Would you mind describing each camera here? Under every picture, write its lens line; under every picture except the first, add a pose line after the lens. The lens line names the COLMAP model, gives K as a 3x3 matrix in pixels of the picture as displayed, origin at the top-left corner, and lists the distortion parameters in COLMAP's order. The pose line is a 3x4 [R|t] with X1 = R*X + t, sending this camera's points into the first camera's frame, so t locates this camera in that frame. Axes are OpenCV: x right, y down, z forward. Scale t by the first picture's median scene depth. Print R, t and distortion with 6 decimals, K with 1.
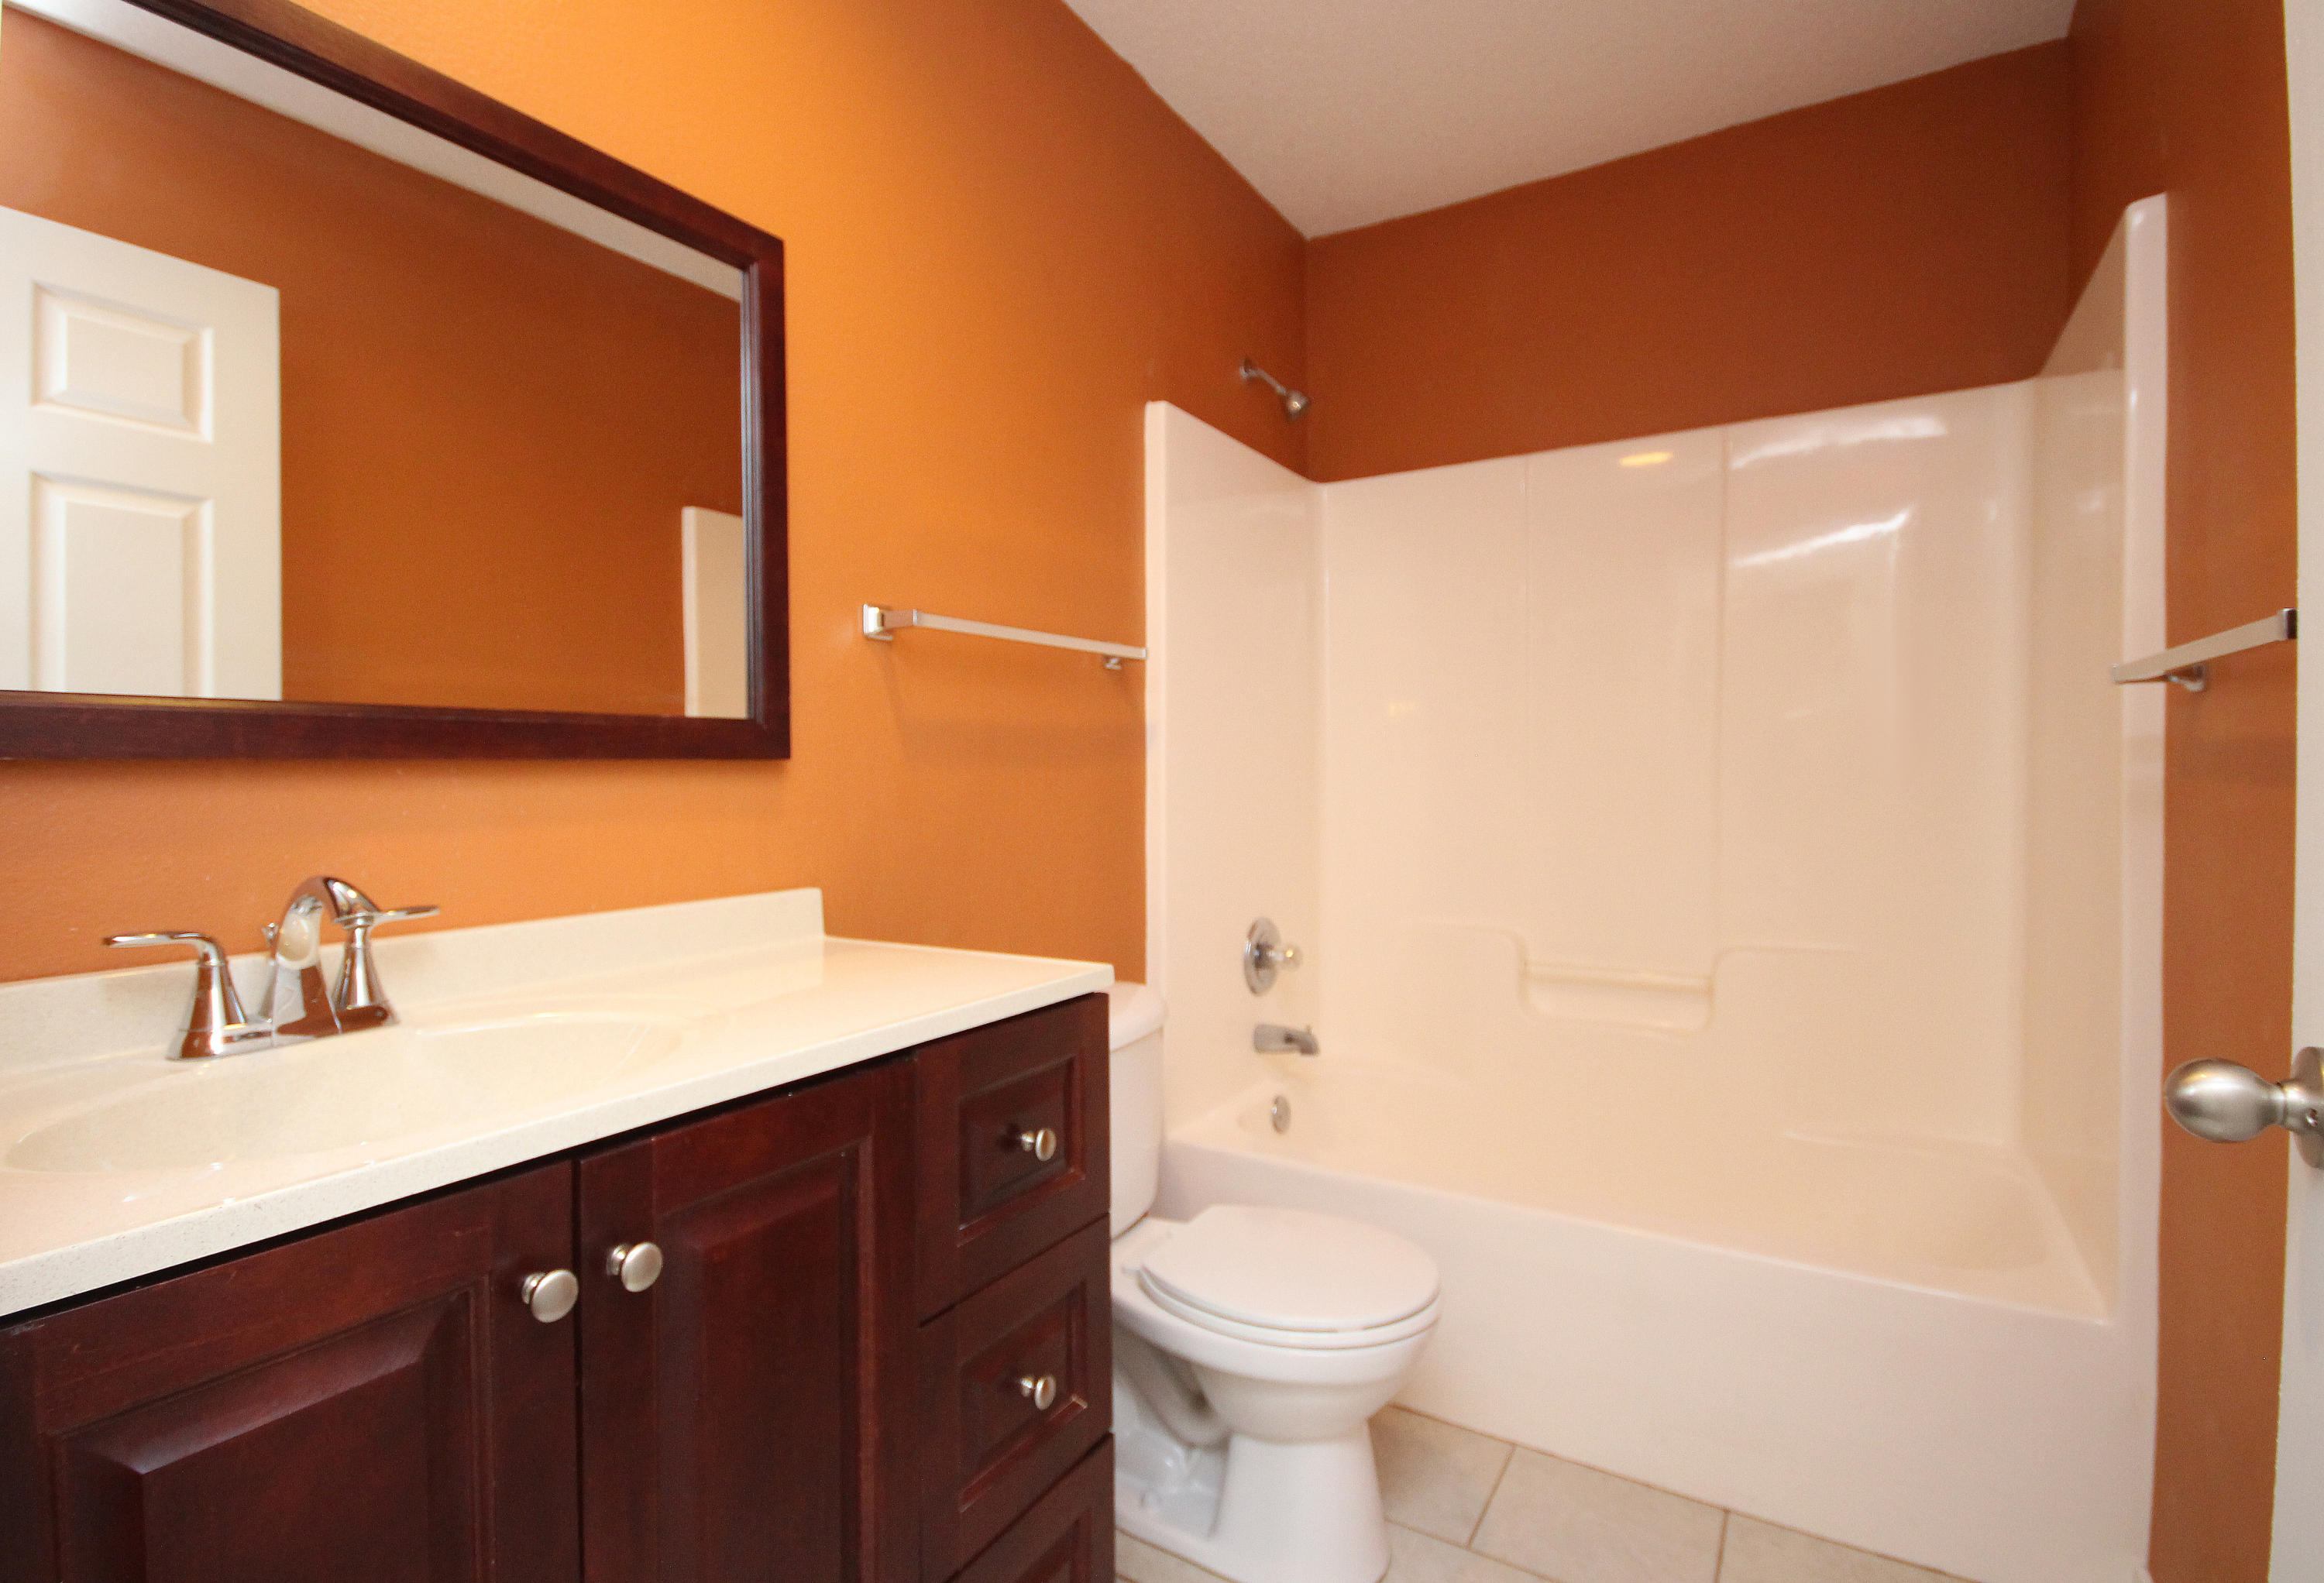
lens RADIAL K [[1138.1, 0, 1108.4], [0, 1138.1, 784.3], [0, 0, 1]] dist [-0.001165, -0.002356]
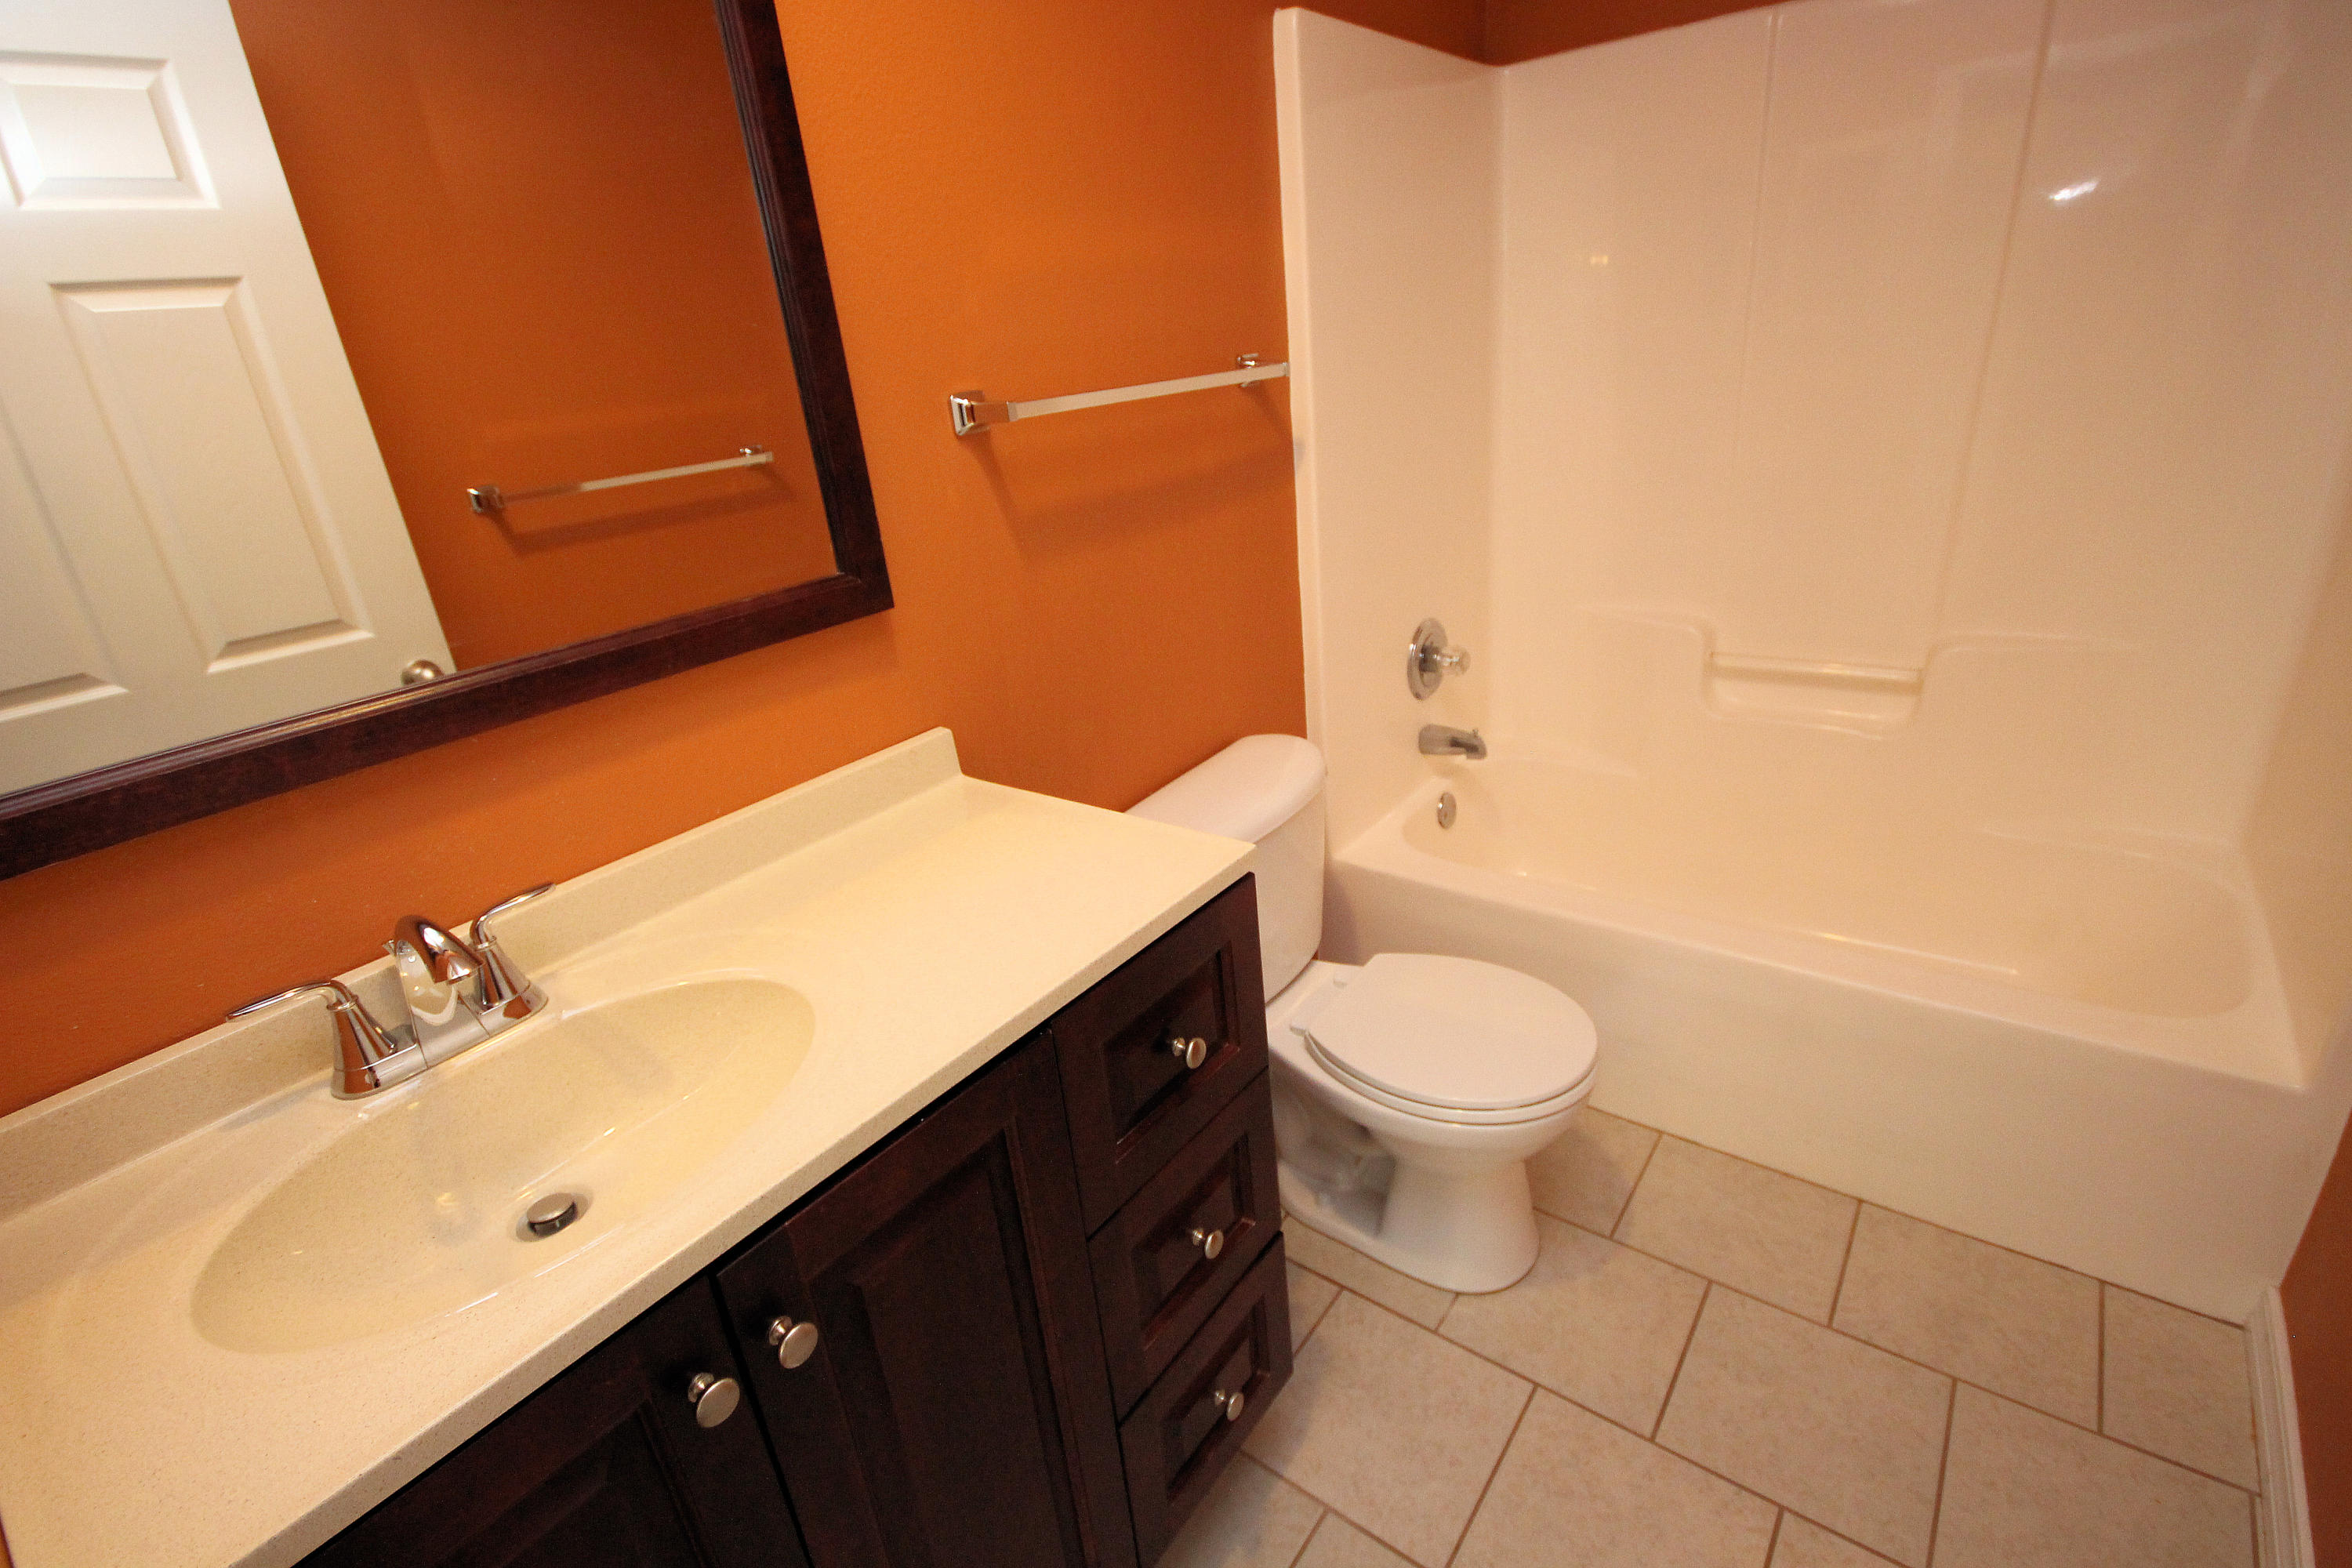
lens RADIAL K [[1093.7, 0, 1176.7], [0, 1093.7, 780.5], [0, 0, 1]] dist [0.002371, -0.008029]
pose [[0.992933, -0.050607, -0.107348, 0.024453], [0.087572, 0.922910, 0.374924, -0.152812], [0.080099, -0.381675, 0.920819, 0.120385]]
